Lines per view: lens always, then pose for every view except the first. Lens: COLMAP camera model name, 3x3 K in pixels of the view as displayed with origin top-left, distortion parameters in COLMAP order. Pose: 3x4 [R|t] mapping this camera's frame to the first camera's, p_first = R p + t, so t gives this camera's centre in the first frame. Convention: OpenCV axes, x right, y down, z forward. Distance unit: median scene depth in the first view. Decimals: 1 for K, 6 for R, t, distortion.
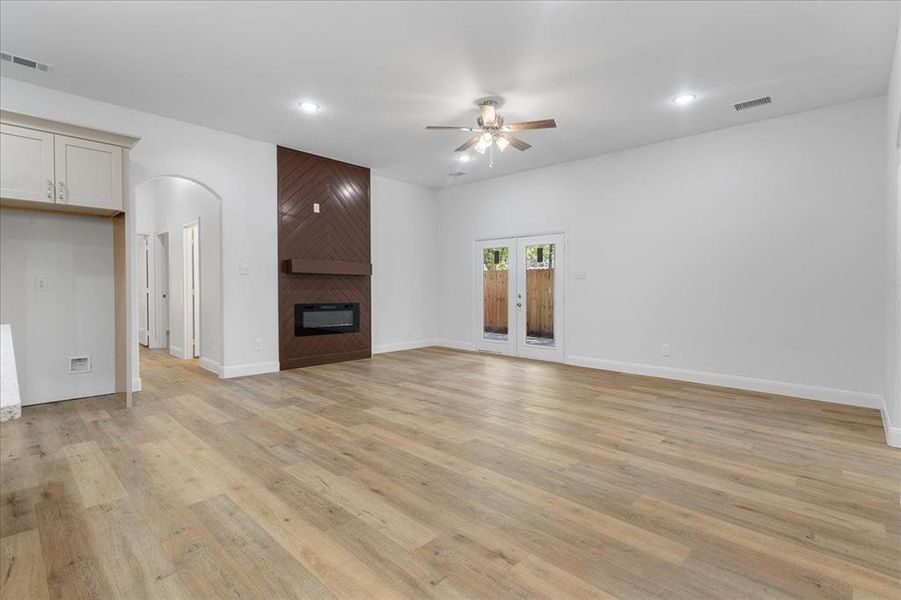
lens RADIAL K [[464.0, 0, 450.5], [0, 464.0, 300.0], [0, 0, 1]] dist [0.000217, 0.000261]
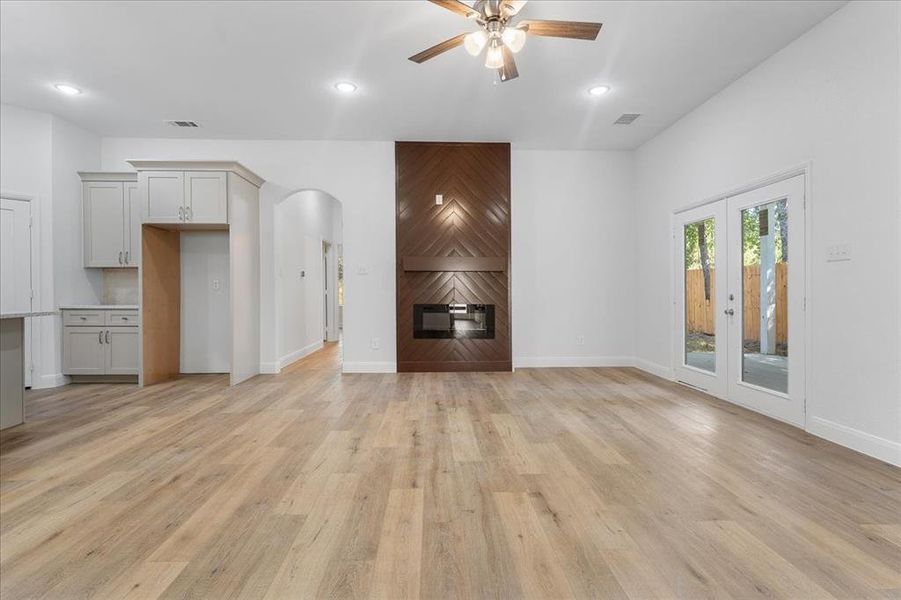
lens RADIAL K [[441.1, 0, 450.5], [0, 441.1, 300.0], [0, 0, 1]] dist [-0.001151, 0.000056]
pose [[0.684020, 0.006265, -0.729436, 0.380322], [-0.016143, 0.999848, -0.006551, 0.005096], [0.729284, 0.016256, 0.684018, 0.446221]]
